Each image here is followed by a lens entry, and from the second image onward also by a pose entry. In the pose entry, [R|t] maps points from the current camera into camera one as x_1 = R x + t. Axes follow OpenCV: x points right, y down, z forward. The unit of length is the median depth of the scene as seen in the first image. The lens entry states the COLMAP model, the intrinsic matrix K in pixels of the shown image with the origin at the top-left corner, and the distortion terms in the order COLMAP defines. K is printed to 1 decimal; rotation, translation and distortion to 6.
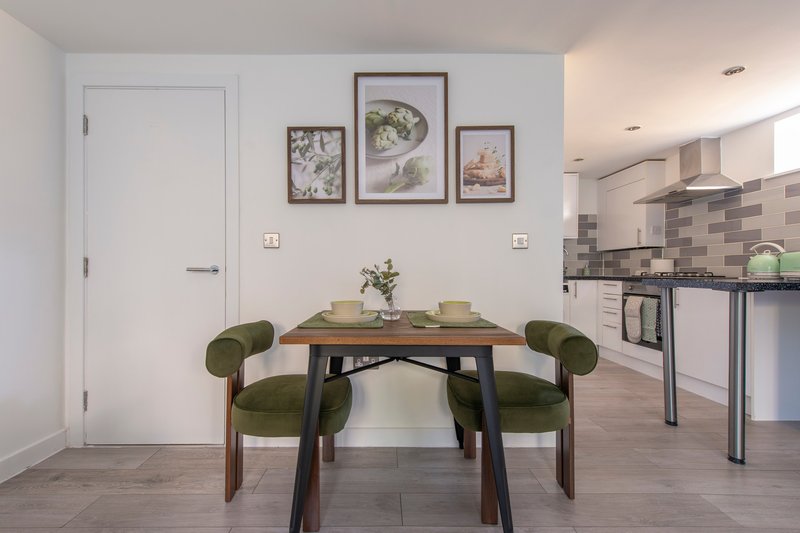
lens RADIAL K [[311.4, 0, 396.9], [0, 311.4, 270.8], [0, 0, 1]] dist [0.012476, -0.005262]
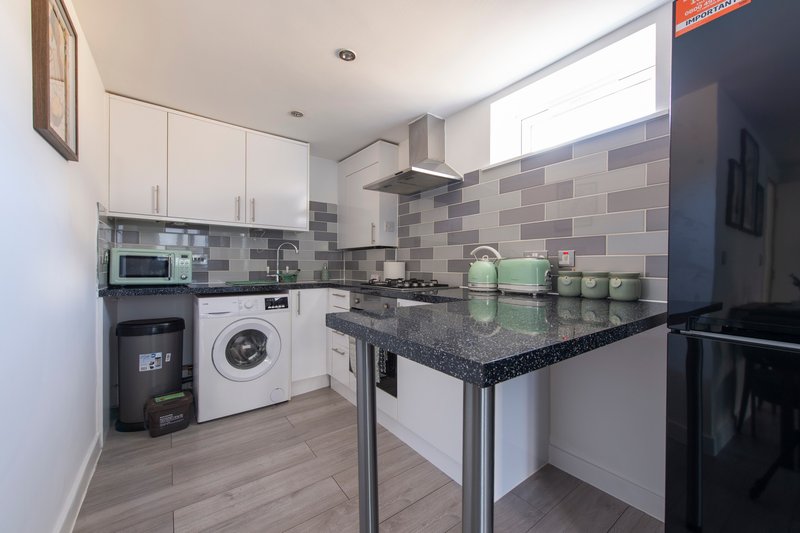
lens RADIAL K [[311.4, 0, 397.3], [0, 311.4, 266.2], [0, 0, 1]] dist [0.012476, -0.005262]
pose [[0.794549, 0.003276, 0.607191, 0.453997], [-0.003284, 0.999994, -0.001098, -0.032112], [-0.607191, -0.001122, 0.794555, 0.441638]]
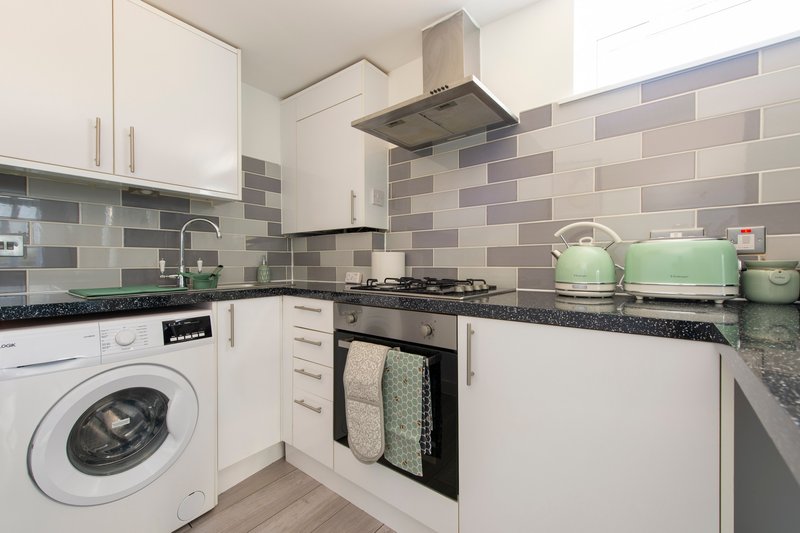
lens RADIAL K [[331.8, 0, 400.3], [0, 331.8, 266.3], [0, 0, 1]] dist [0.010389, -0.002413]
pose [[0.611308, -0.008141, 0.791351, 0.525582], [0.003554, 0.999965, 0.007542, -0.021871], [-0.791385, -0.001798, 0.611316, 0.816828]]
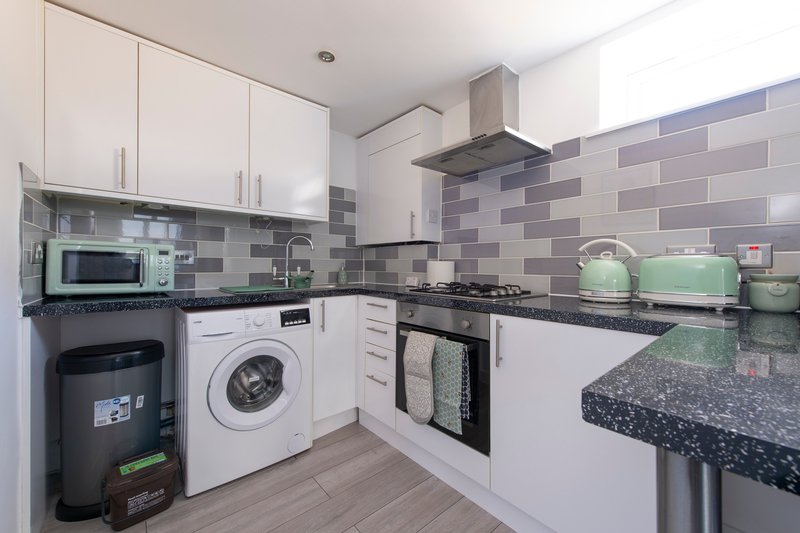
lens RADIAL K [[311.4, 0, 398.9], [0, 311.4, 266.4], [0, 0, 1]] dist [0.012476, -0.005262]
pose [[0.749060, 0.002431, 0.662498, 0.451339], [-0.003410, 0.999994, 0.000185, -0.033104], [-0.662494, -0.002398, 0.749064, 0.733847]]
